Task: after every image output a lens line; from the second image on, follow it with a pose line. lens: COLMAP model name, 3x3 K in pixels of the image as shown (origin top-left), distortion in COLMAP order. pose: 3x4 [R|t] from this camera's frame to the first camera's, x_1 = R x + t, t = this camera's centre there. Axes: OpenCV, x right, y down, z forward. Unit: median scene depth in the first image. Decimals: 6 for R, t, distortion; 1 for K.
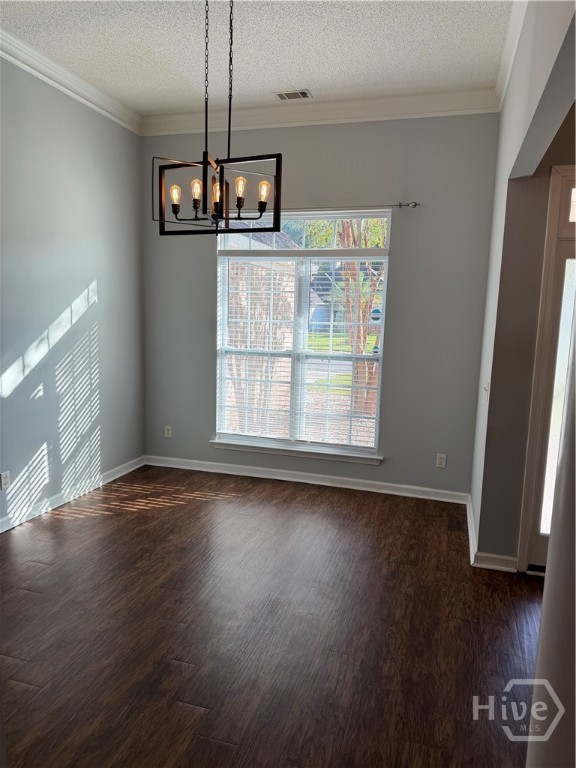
lens RADIAL K [[548.3, 0, 301.9], [0, 548.3, 386.5], [0, 0, 1]] dist [0.064929, -0.079415]
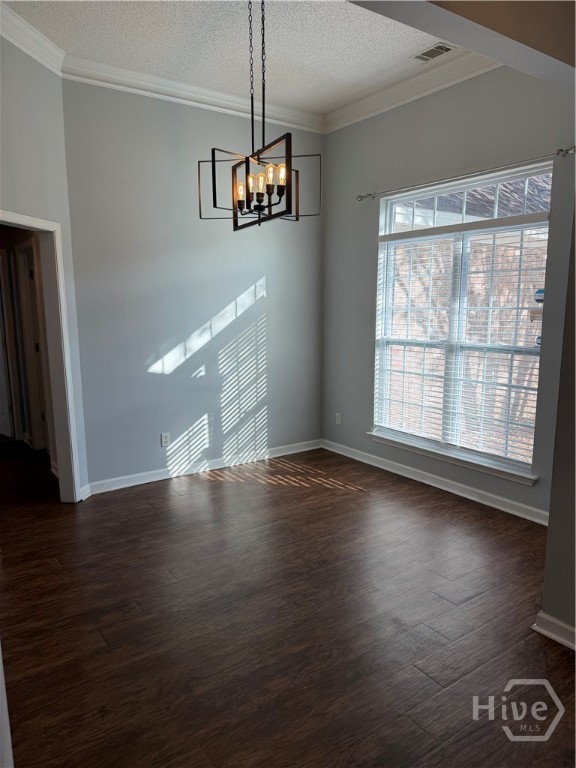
lens RADIAL K [[548.3, 0, 281.8], [0, 548.3, 390.3], [0, 0, 1]] dist [0.064929, -0.079415]
pose [[0.772090, 0.068603, -0.631800, 0.382132], [-0.058099, 0.997613, 0.037325, -0.004704], [0.632852, 0.007888, 0.774232, 0.159673]]
